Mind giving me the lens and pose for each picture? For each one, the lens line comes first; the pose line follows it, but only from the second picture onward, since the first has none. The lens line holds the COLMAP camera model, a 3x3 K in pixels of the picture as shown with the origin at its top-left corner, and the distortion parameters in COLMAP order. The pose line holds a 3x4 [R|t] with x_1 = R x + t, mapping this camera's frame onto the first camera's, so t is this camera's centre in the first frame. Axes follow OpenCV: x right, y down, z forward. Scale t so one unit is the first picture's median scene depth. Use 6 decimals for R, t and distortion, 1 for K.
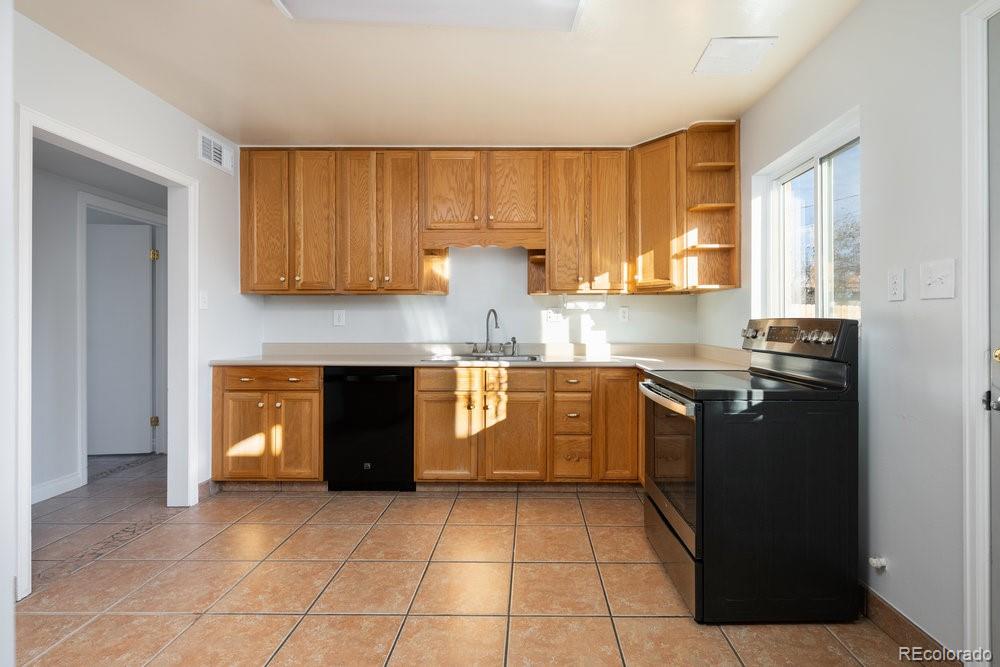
lens RADIAL K [[456.0, 0, 508.1], [0, 456.0, 321.8], [0, 0, 1]] dist [-0.000381, 0.000160]
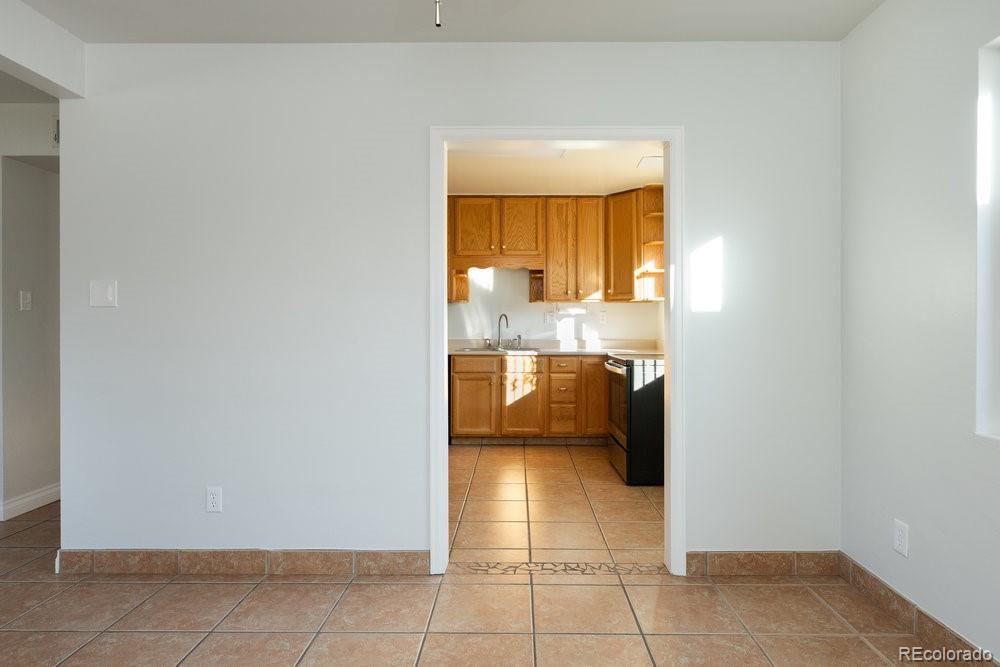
lens RADIAL K [[567.5, 0, 500.0], [0, 567.5, 333.5], [0, 0, 1]] dist [0.001434, 0.000222]
pose [[0.999818, -0.001706, 0.018987, -0.082117], [0.001311, 0.999783, 0.020807, -0.004830], [-0.019018, -0.020779, 0.999603, -0.712670]]
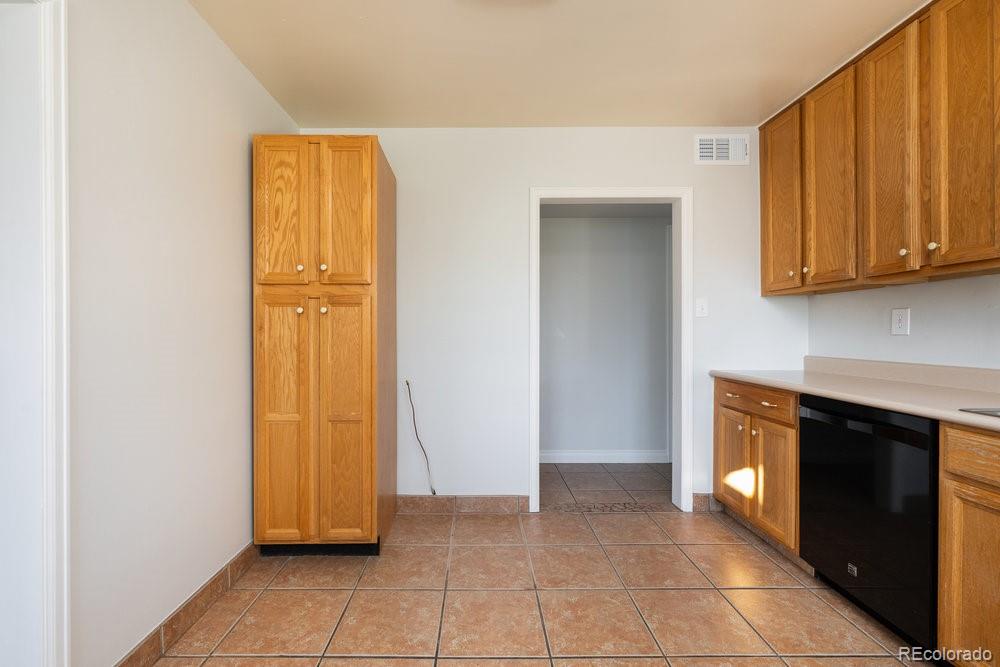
lens RADIAL K [[435.6, 0, 500.0], [0, 435.6, 333.5], [0, 0, 1]] dist [-0.001693, -0.000096]
pose [[0.044423, 0.005352, -0.998998, 0.237399], [0.005111, 0.999971, 0.005585, 0.000716], [0.999000, -0.005354, 0.044395, 0.516389]]
